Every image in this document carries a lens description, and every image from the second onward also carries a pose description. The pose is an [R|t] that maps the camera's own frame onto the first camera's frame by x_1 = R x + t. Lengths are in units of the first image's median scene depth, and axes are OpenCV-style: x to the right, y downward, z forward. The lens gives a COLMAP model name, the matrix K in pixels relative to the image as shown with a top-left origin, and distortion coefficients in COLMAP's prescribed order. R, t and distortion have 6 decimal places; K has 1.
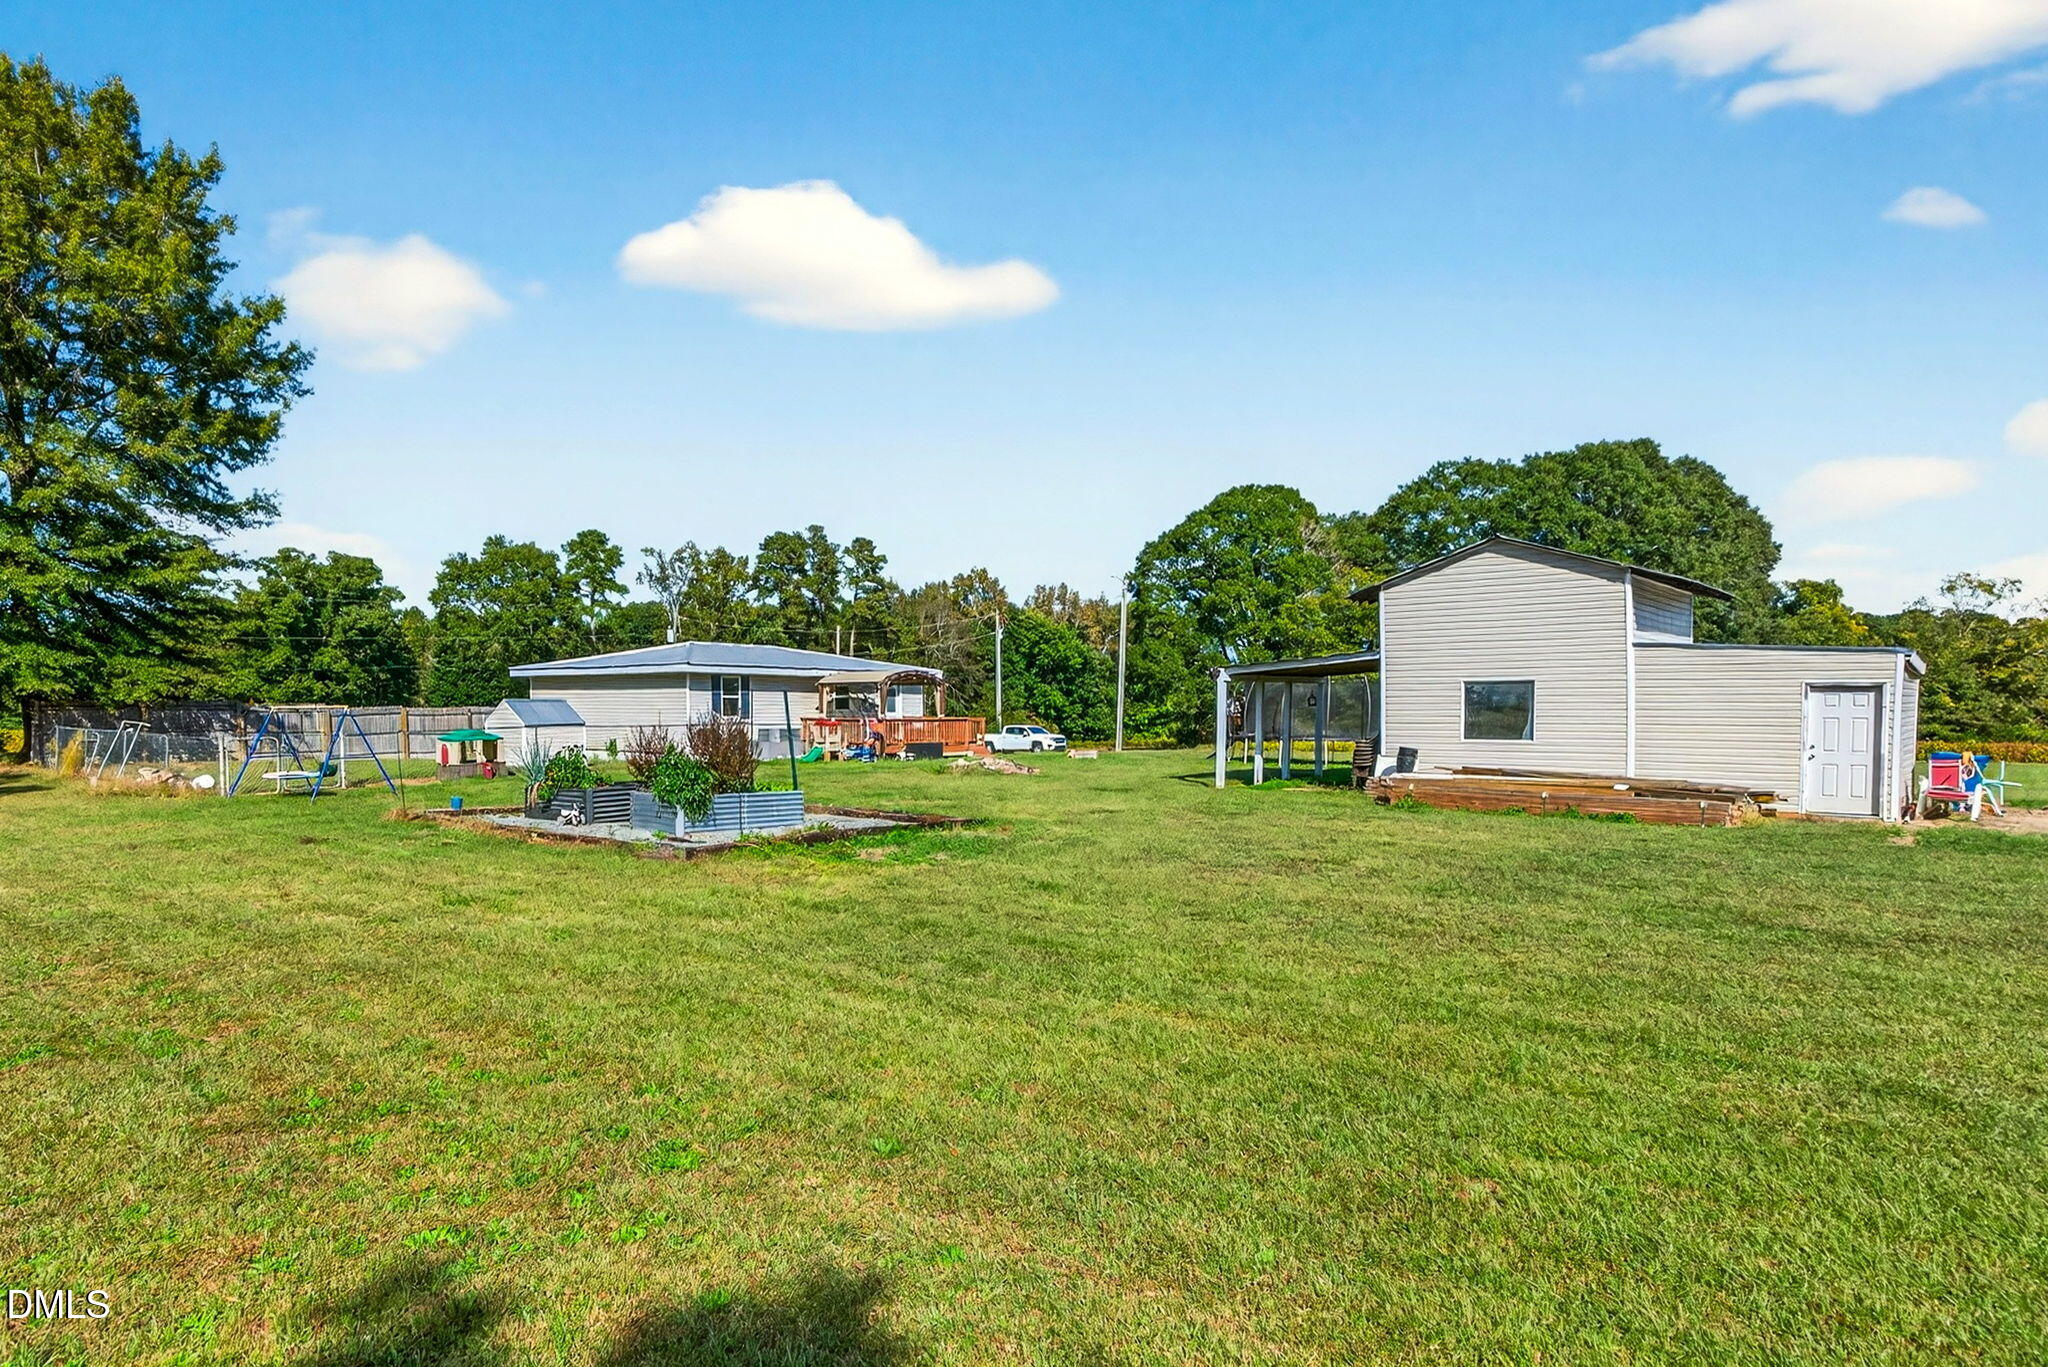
lens RADIAL K [[793.3, 0, 996.9], [0, 793.3, 682.2], [0, 0, 1]] dist [-0.000495, 0.000128]
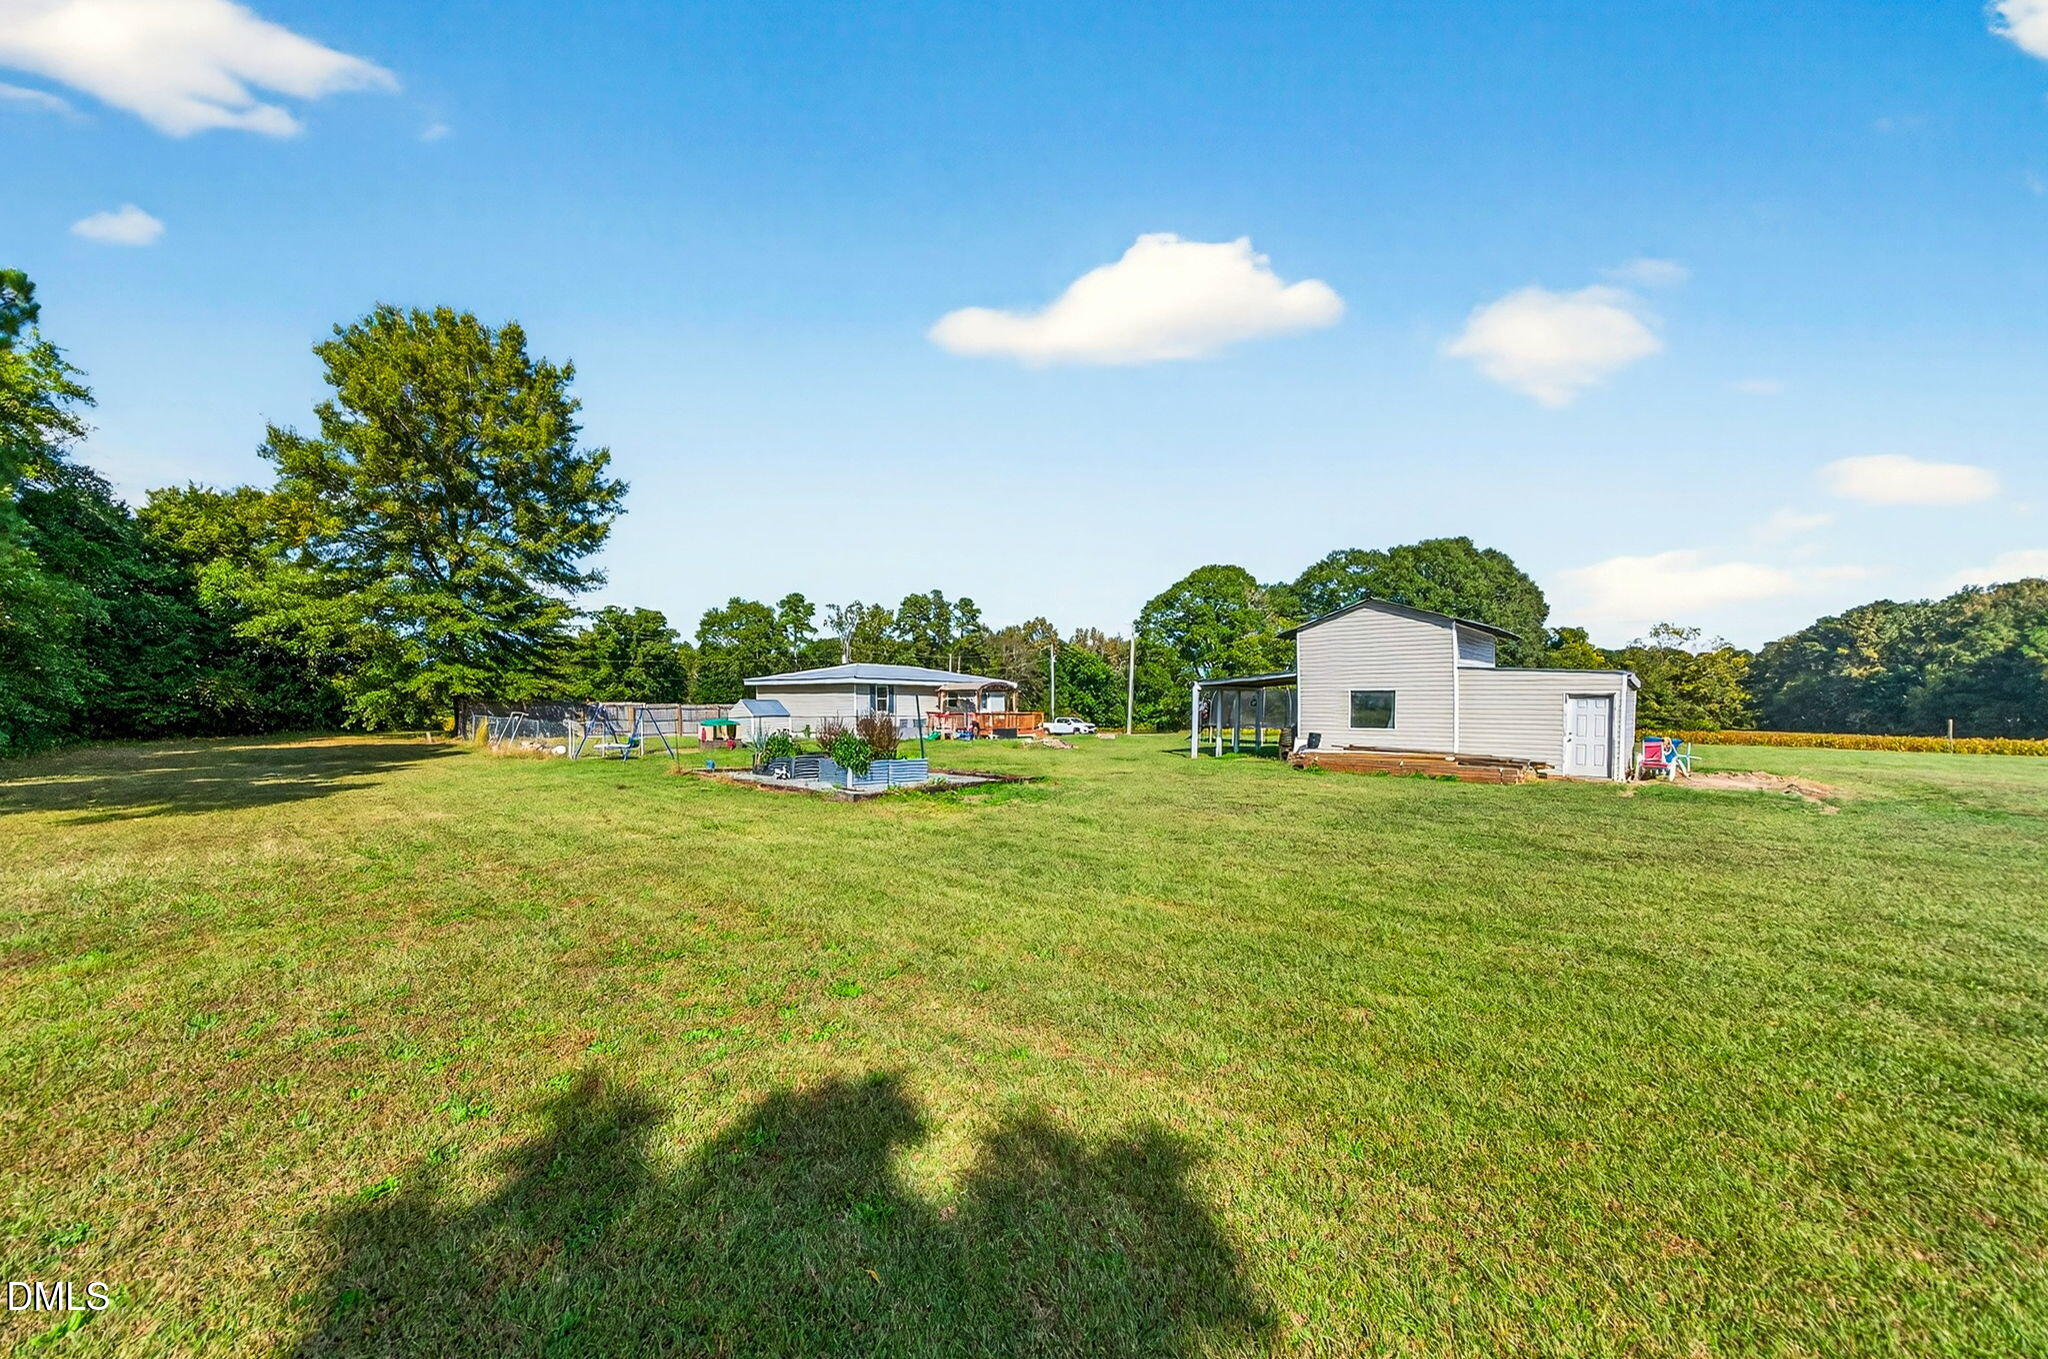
lens RADIAL K [[793.3, 0, 996.9], [0, 793.3, 678.2], [0, 0, 1]] dist [-0.000495, 0.000128]
pose [[0.996198, 0.001571, -0.087100, 0.029857], [-0.001855, 0.999993, -0.003176, -0.018402], [0.087095, 0.003325, 0.996194, -0.579364]]
